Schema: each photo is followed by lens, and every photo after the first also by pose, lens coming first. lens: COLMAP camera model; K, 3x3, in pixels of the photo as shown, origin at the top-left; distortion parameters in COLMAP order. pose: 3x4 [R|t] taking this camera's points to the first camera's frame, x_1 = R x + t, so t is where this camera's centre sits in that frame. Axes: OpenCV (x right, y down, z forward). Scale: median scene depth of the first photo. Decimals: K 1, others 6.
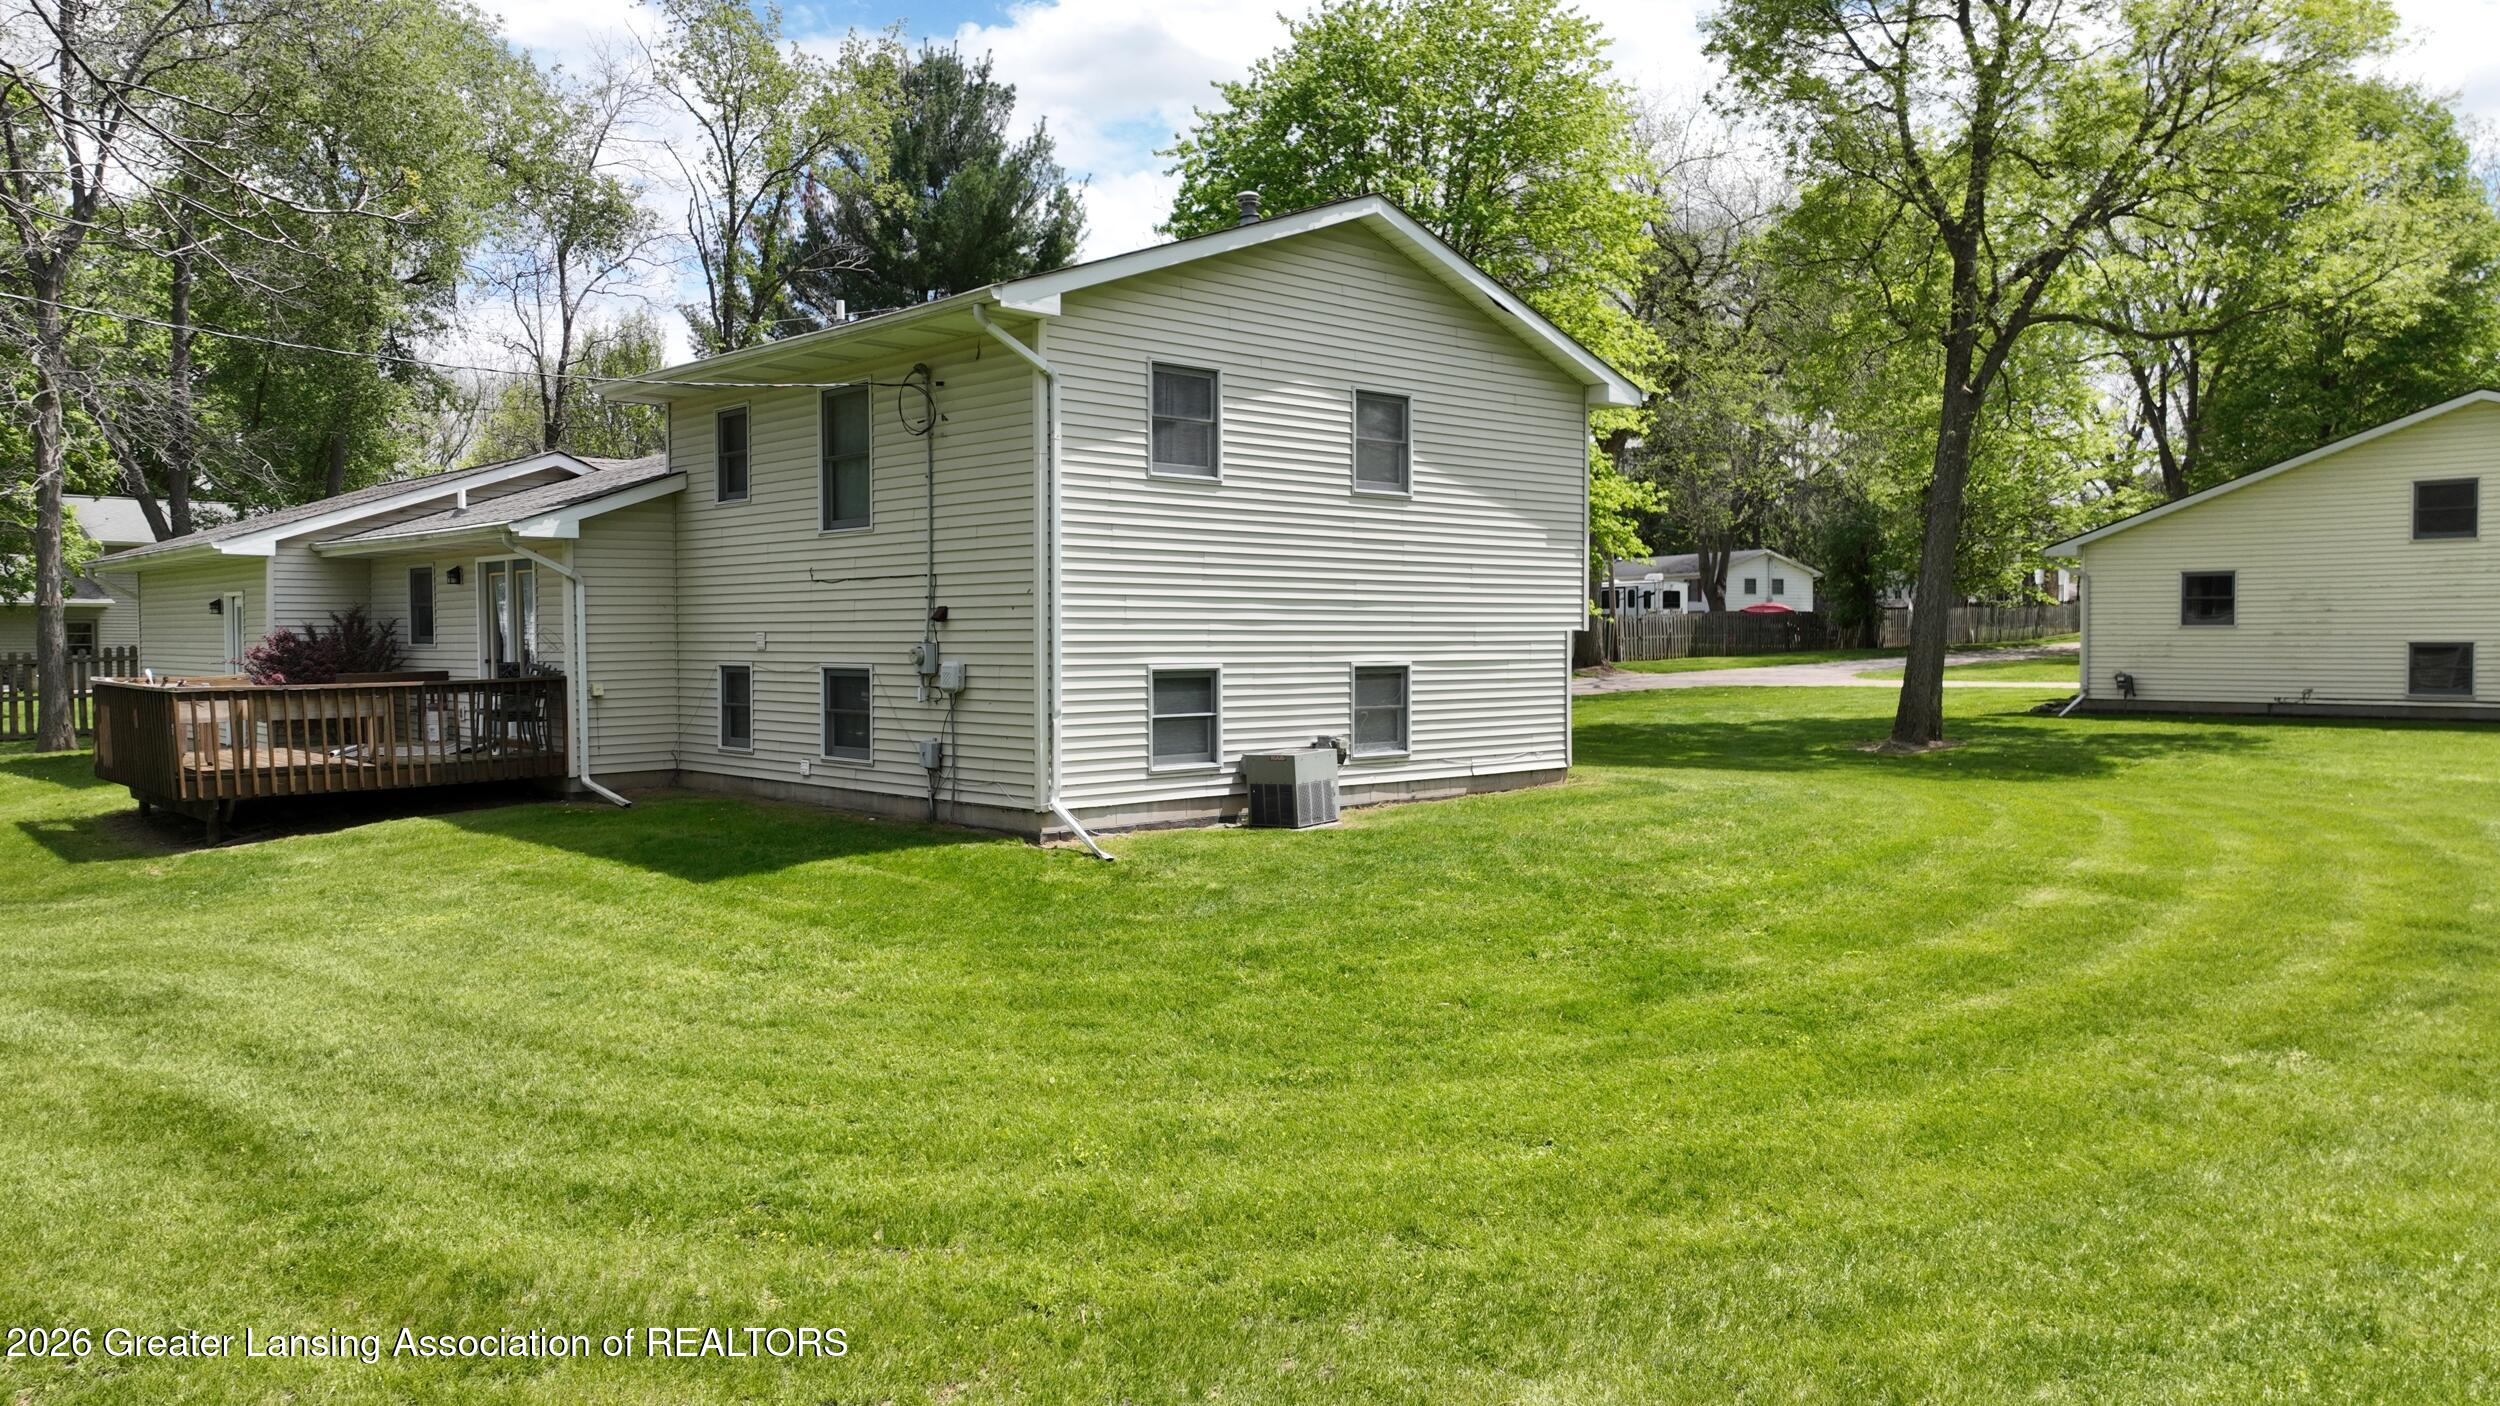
lens RADIAL K [[1748.6, 0, 1248.1], [0, 1748.6, 695.6], [0, 0, 1]] dist [0.005712, 0.001546]
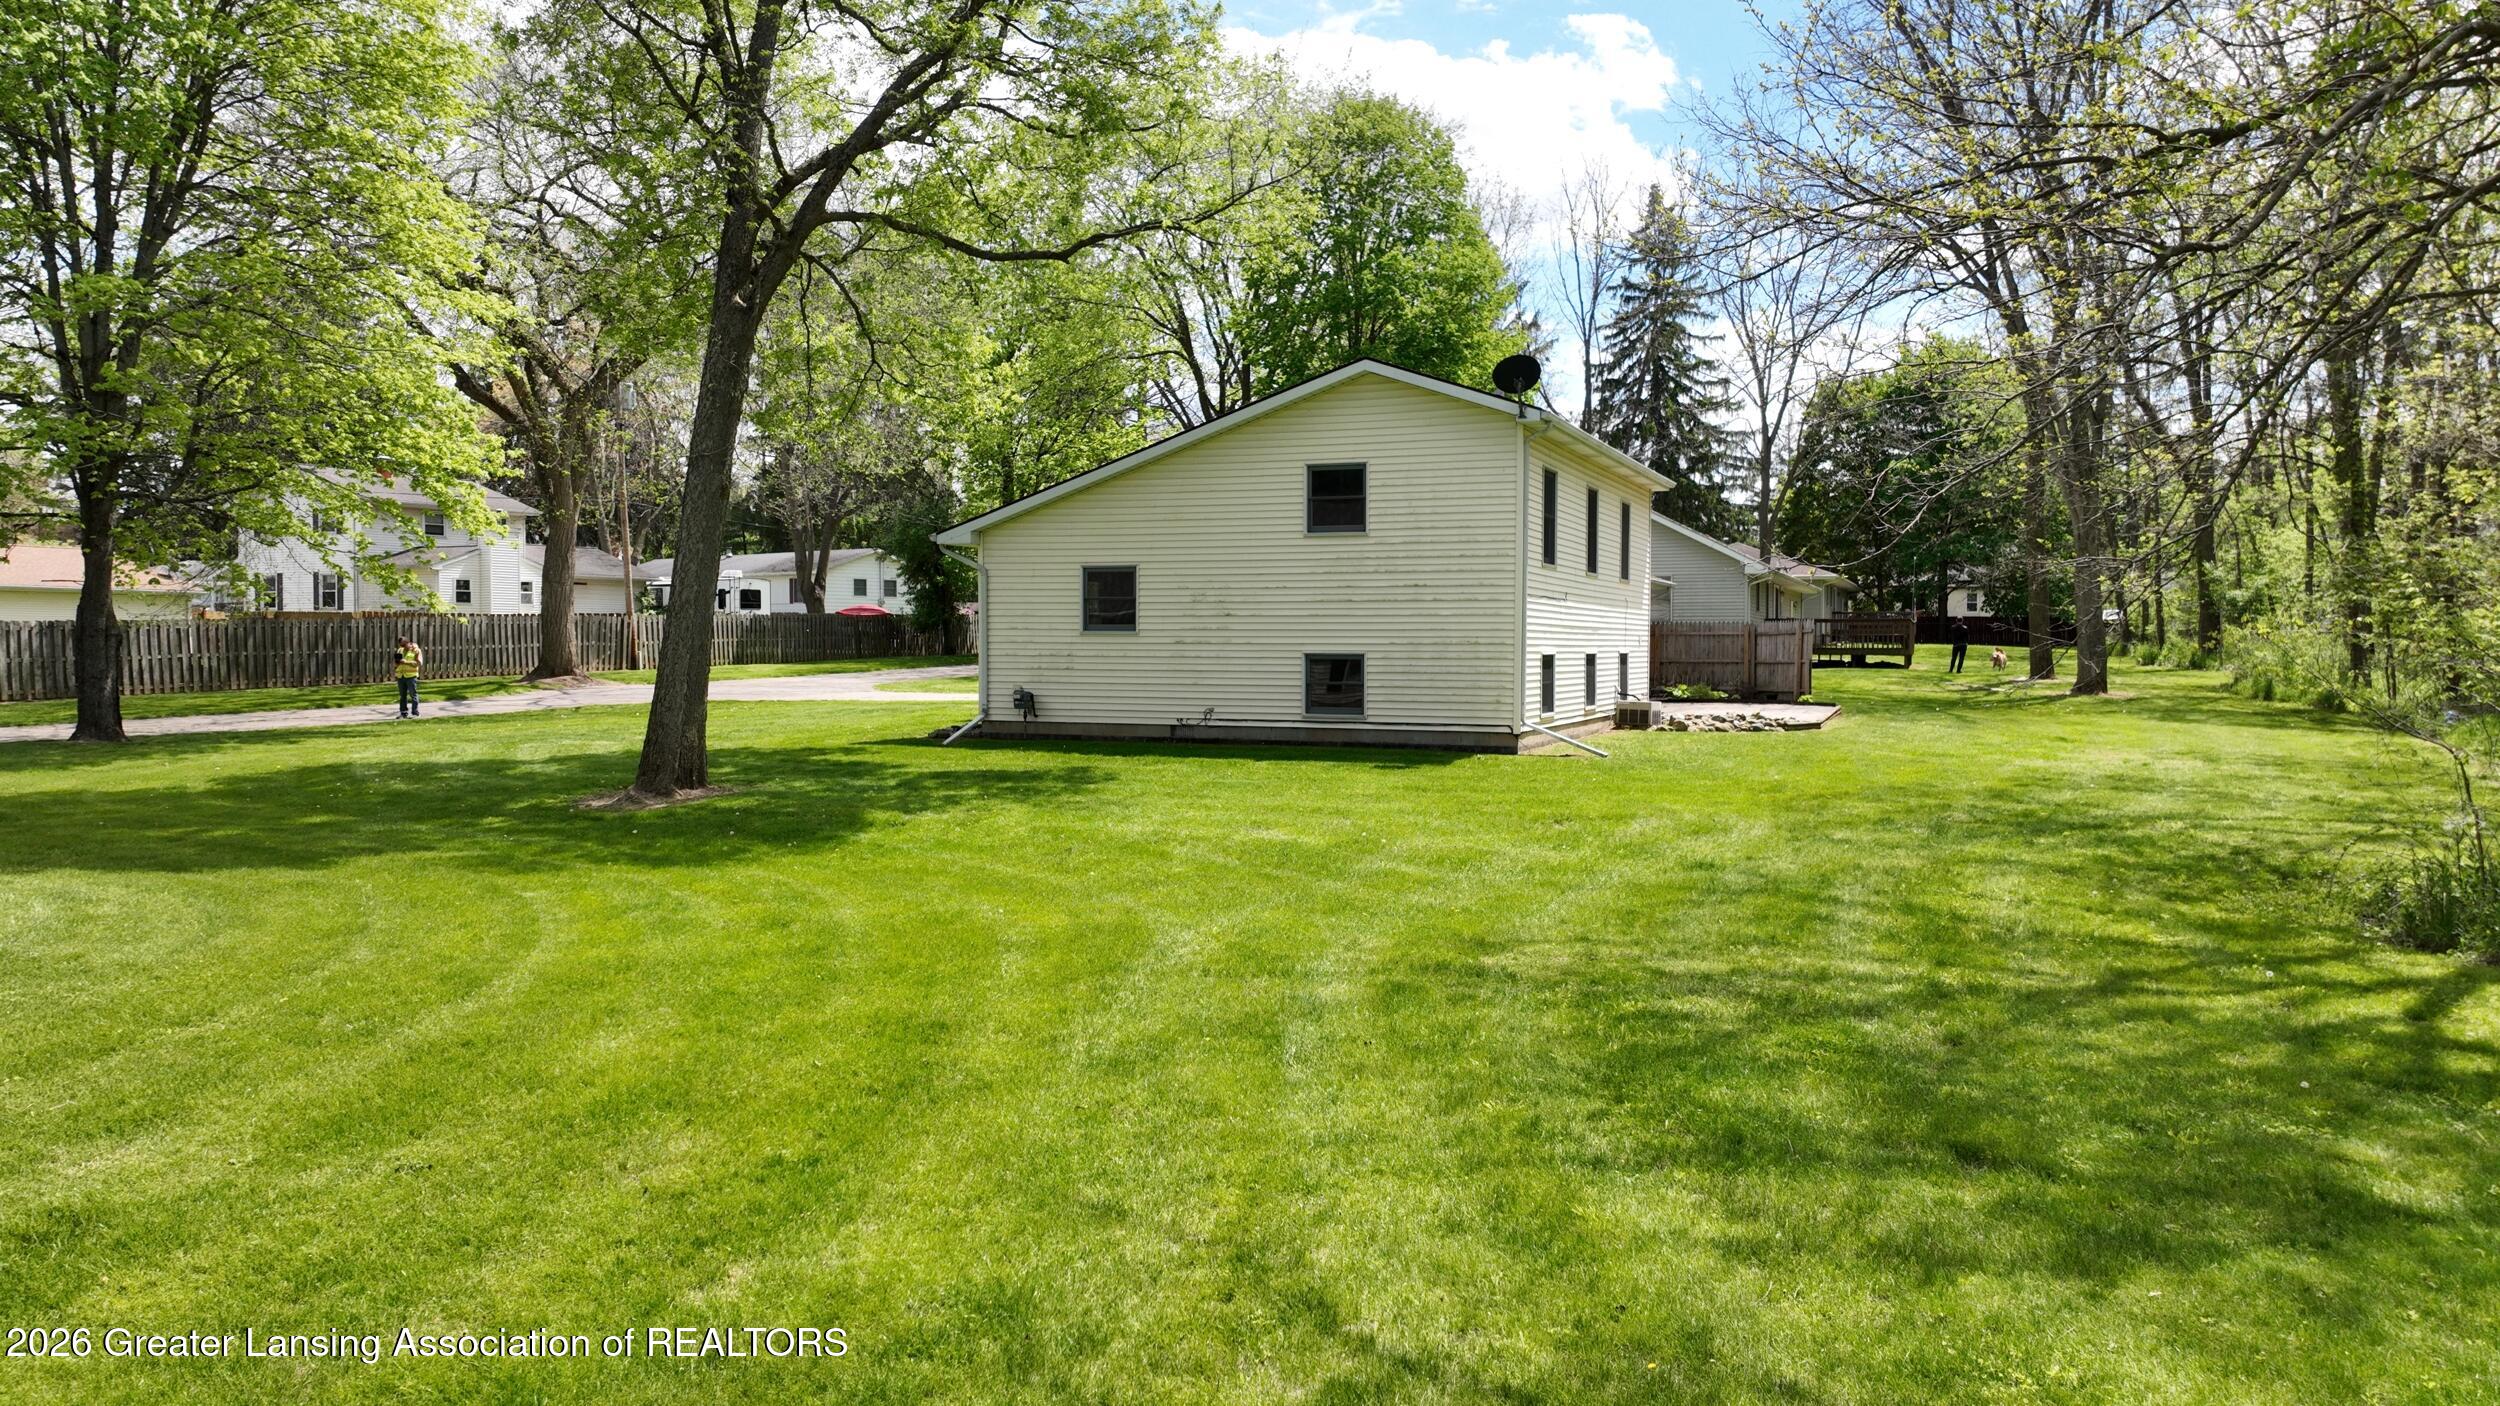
lens RADIAL K [[1748.6, 0, 1251.6], [0, 1748.6, 707.7], [0, 0, 1]] dist [0.005712, 0.001546]
pose [[0.903462, -0.008734, 0.428579, 0.139162], [0.006788, 0.999959, 0.006068, -0.004768], [-0.428615, -0.002573, 0.903484, 0.123046]]
